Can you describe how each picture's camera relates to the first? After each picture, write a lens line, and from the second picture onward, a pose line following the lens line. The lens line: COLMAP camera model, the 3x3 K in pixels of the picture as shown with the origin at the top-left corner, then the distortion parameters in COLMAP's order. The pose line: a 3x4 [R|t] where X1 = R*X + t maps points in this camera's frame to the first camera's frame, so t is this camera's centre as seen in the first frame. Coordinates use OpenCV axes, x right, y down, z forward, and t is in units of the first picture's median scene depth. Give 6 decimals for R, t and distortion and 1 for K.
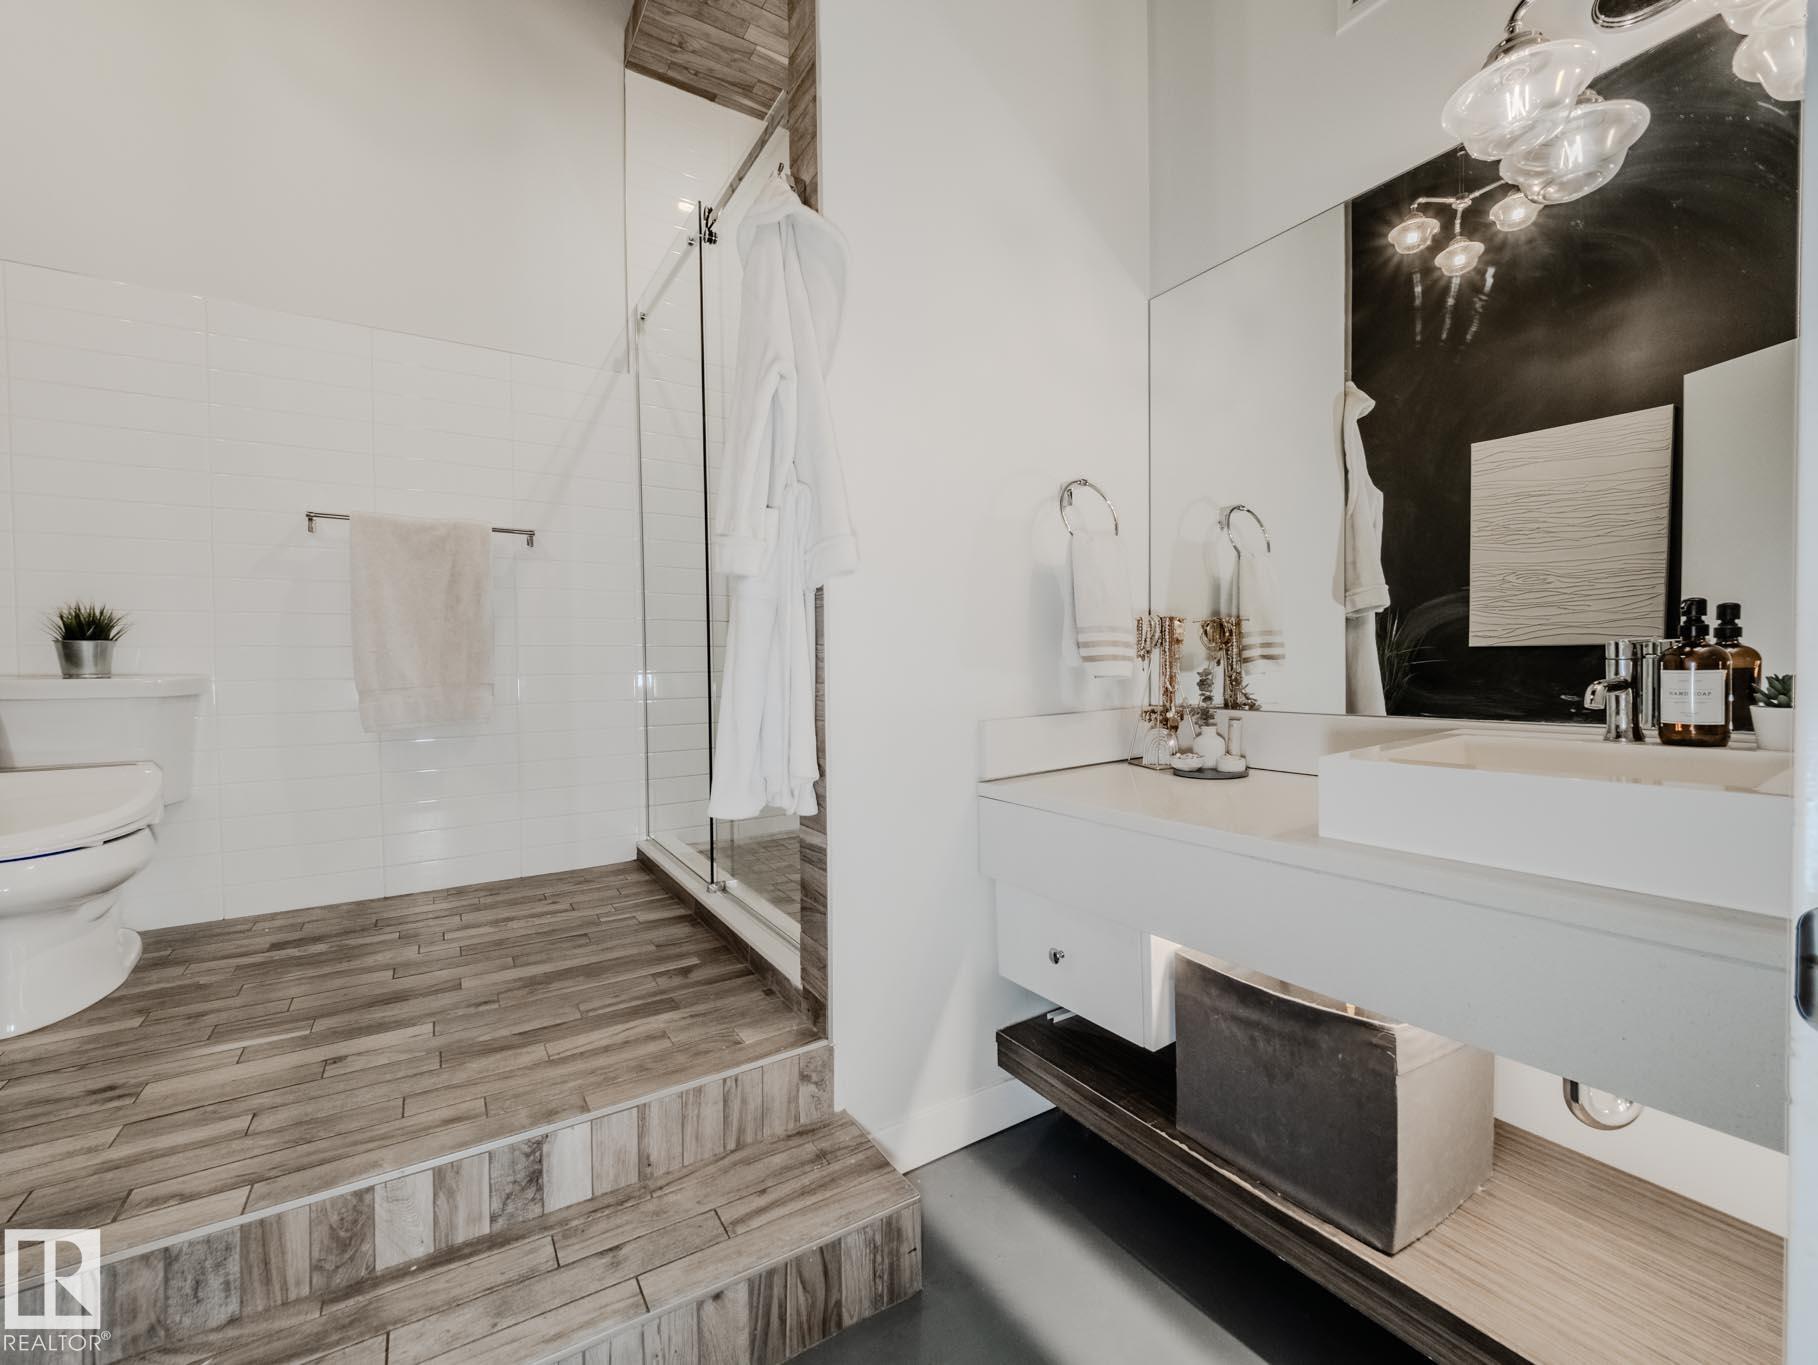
lens RADIAL K [[756.3, 0, 900.7], [0, 756.3, 687.1], [0, 0, 1]] dist [0.000947, -0.005363]
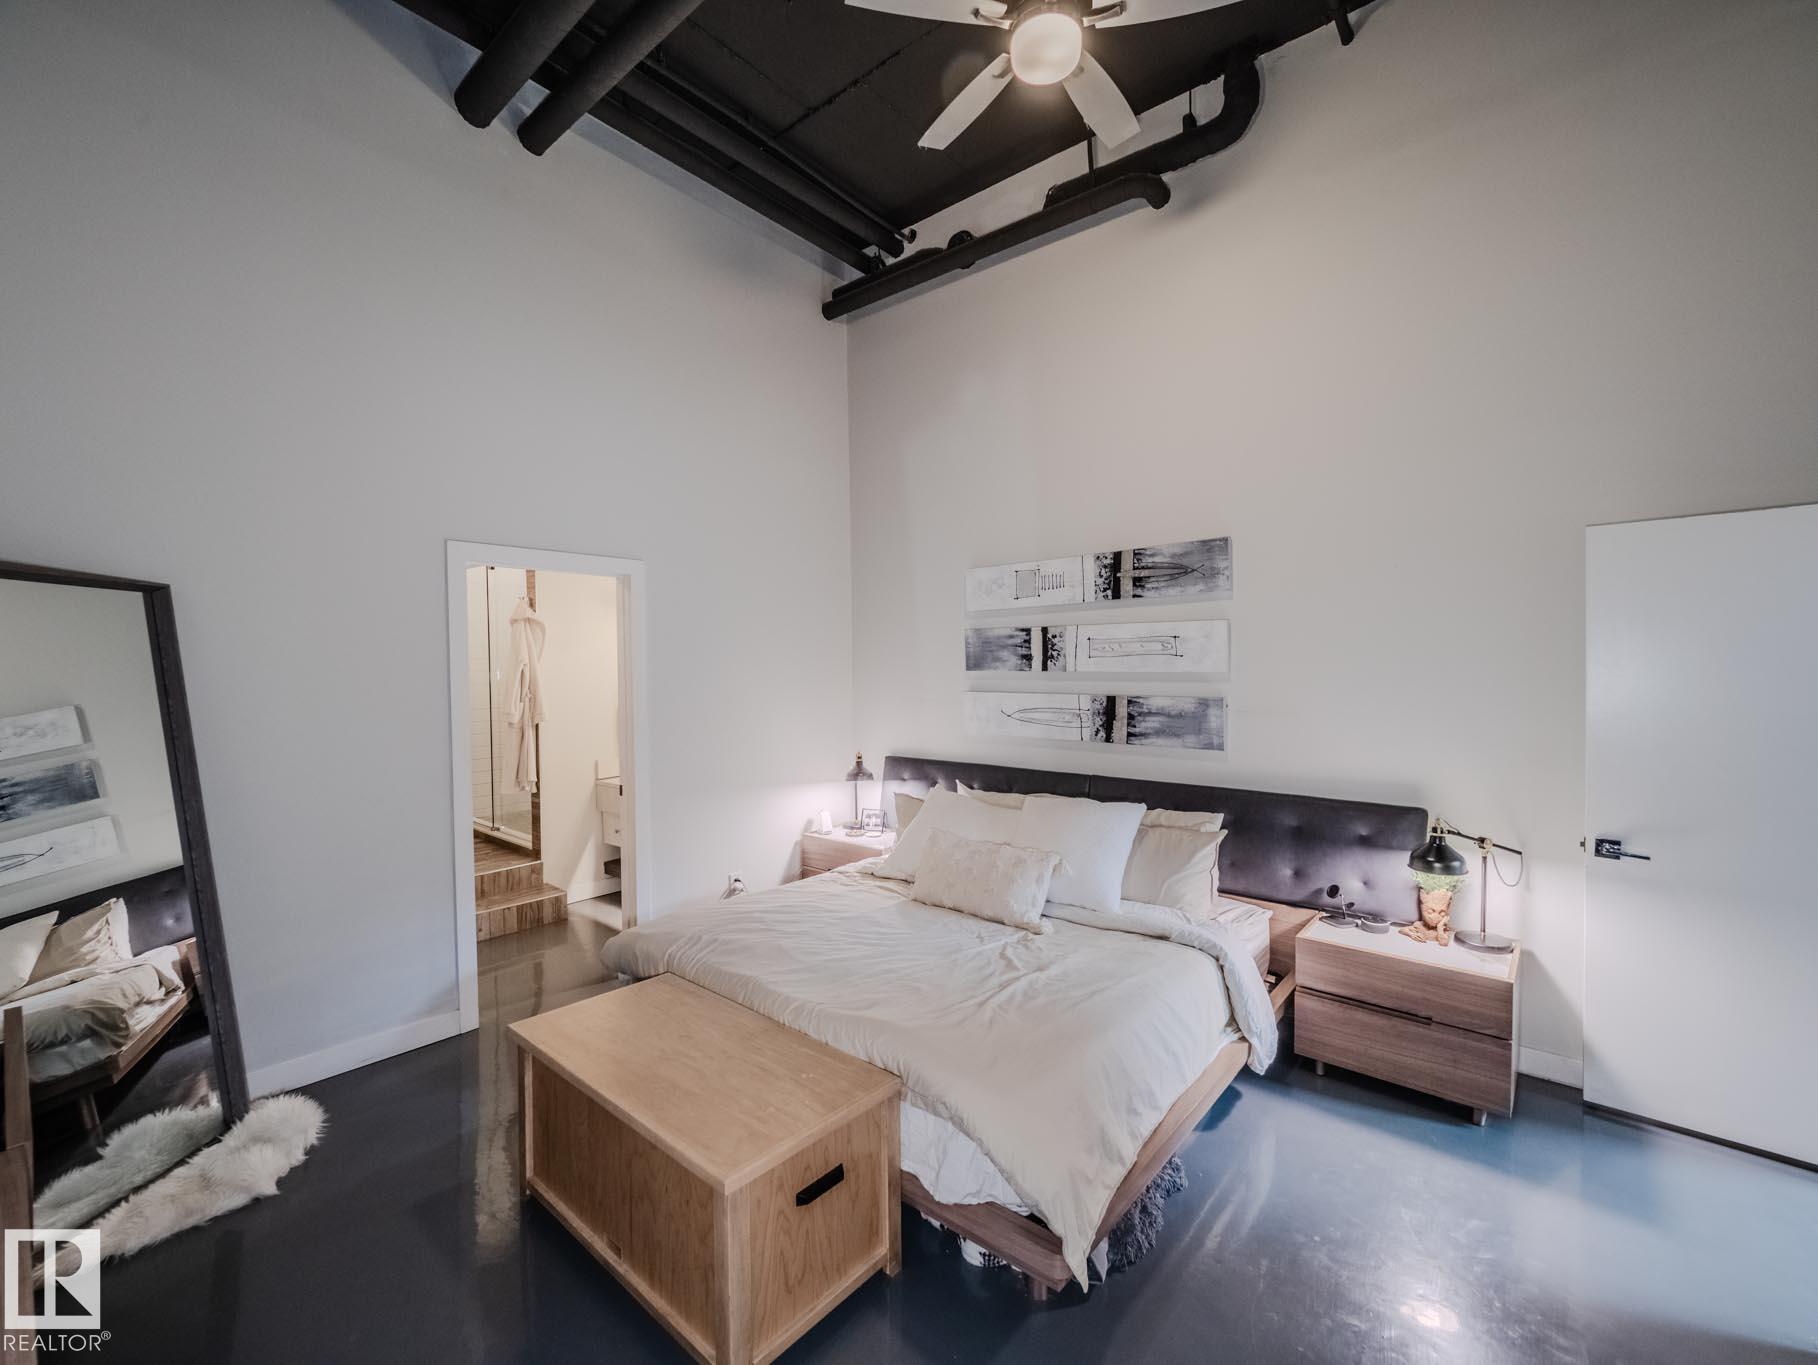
lens RADIAL K [[756.3, 0, 899.5], [0, 756.3, 676.2], [0, 0, 1]] dist [0.000947, -0.005363]
pose [[0.951632, -0.005880, 0.307182, 0.359213], [0.009366, 0.999907, -0.009875, -0.266768], [-0.307096, 0.012275, 0.951599, -2.457174]]
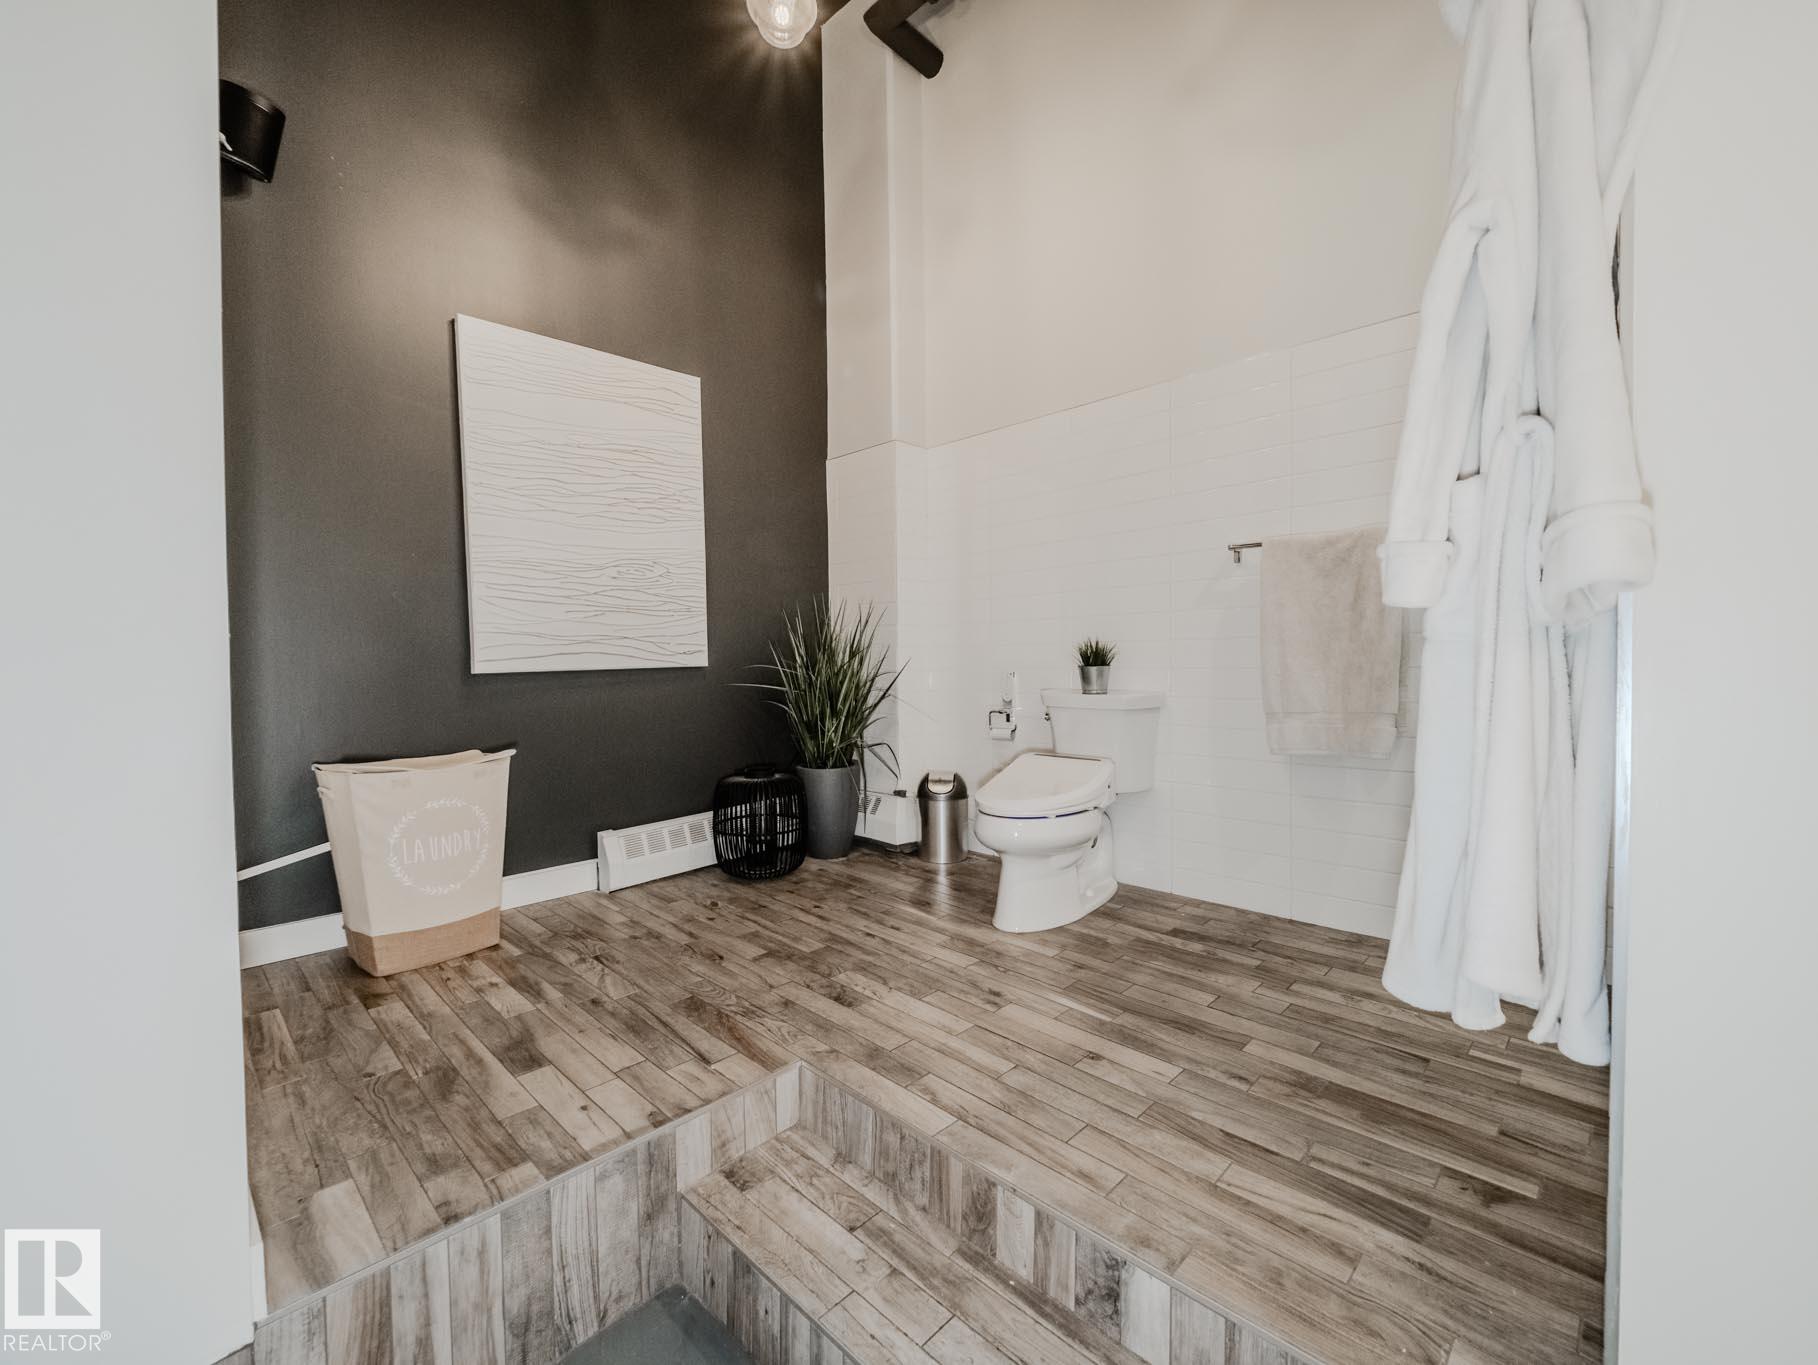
lens RADIAL K [[756.3, 0, 900.9], [0, 756.3, 673.7], [0, 0, 1]] dist [0.000947, -0.005363]
pose [[0.231035, 0.024522, -0.972636, 0.245875], [-0.016940, 0.999632, 0.021179, -0.088370], [0.972798, 0.011584, 0.231366, 0.404191]]
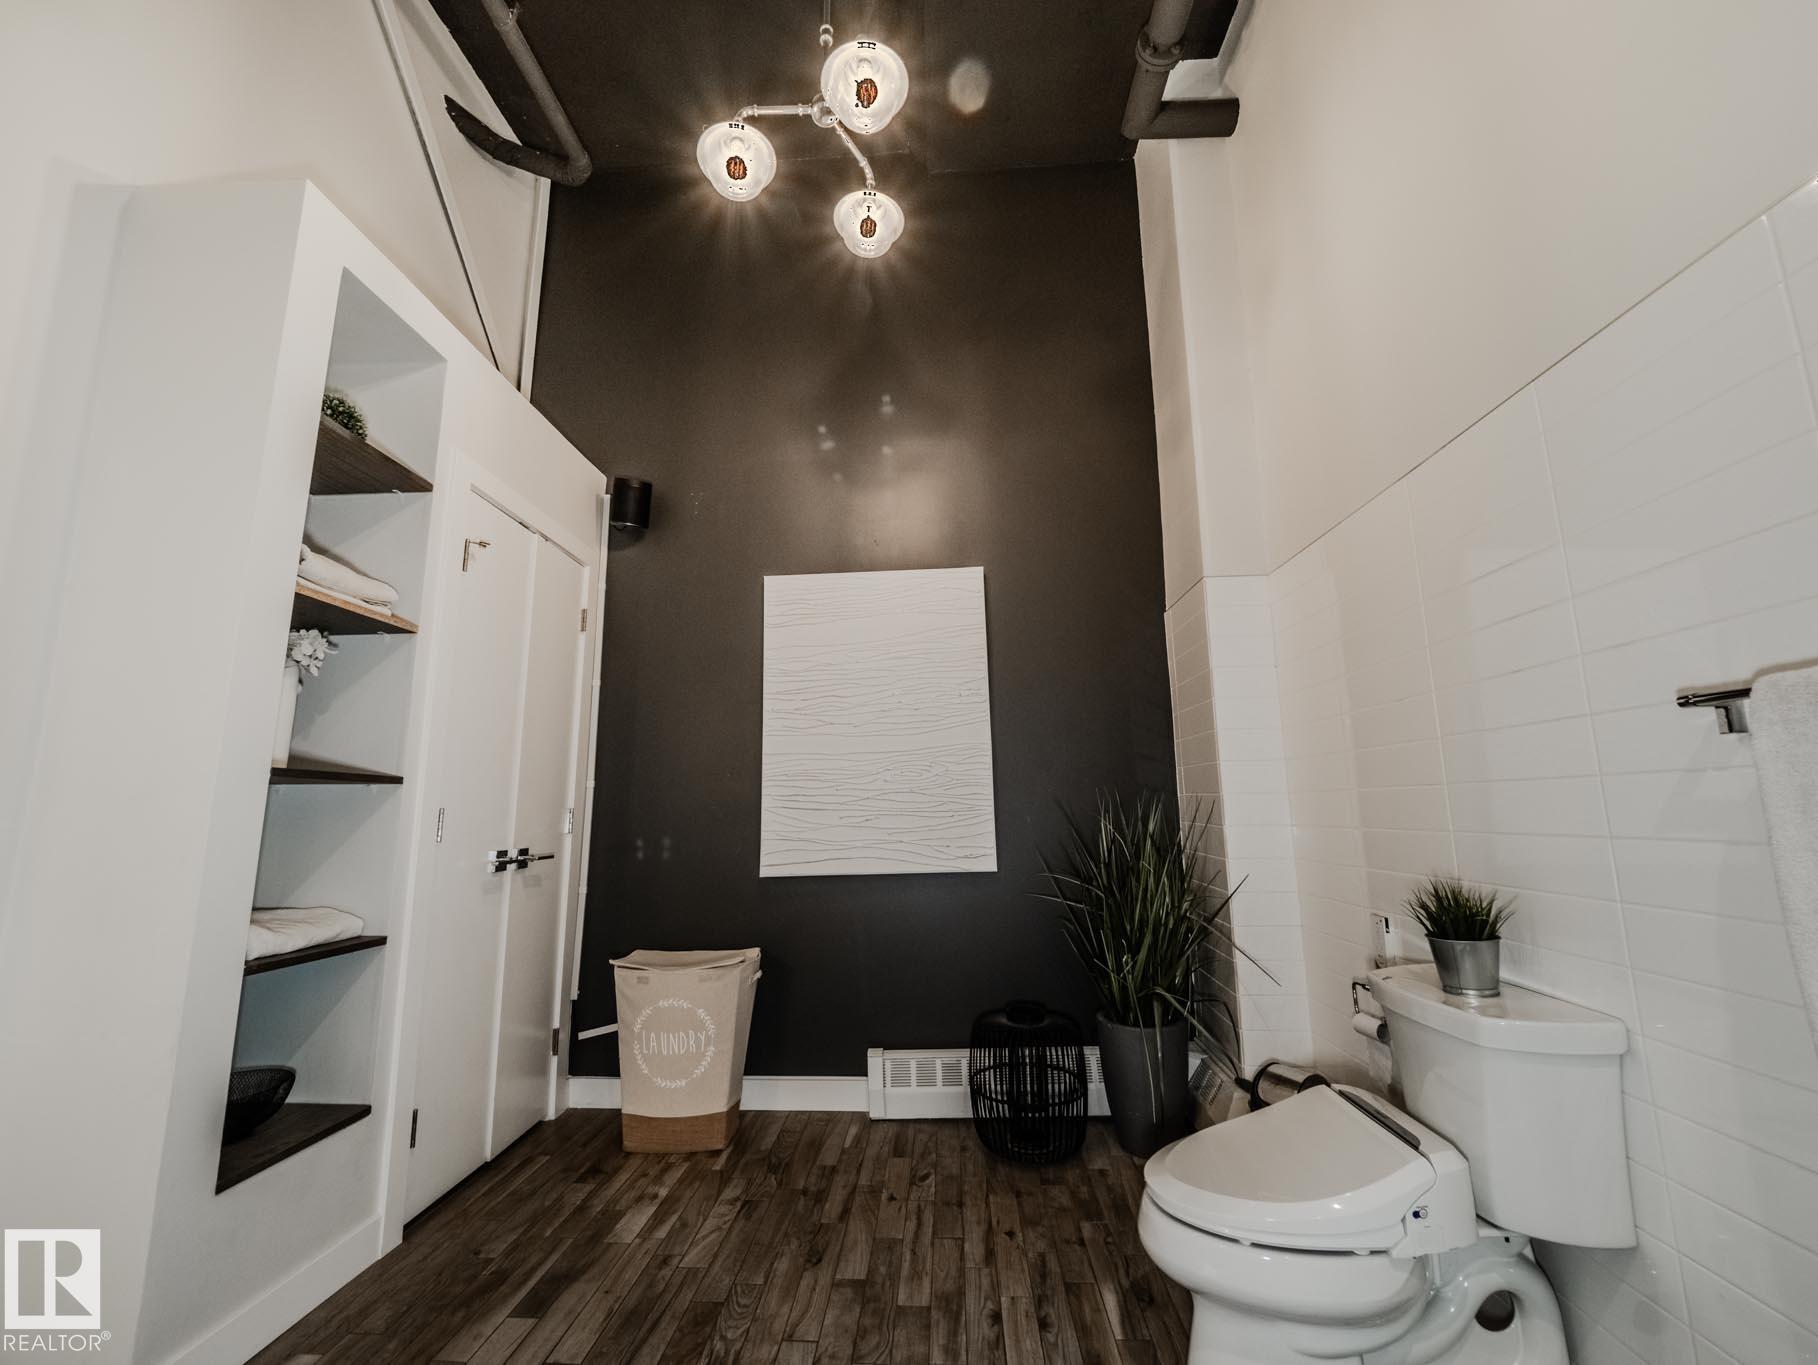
lens RADIAL K [[756.3, 0, 900.6], [0, 756.3, 670.7], [0, 0, 1]] dist [0.000947, -0.005363]
pose [[-0.580828, -0.133363, -0.803027, -0.183179], [-0.008736, 0.987453, -0.157673, -0.243146], [0.813979, -0.084565, -0.574706, 1.241445]]
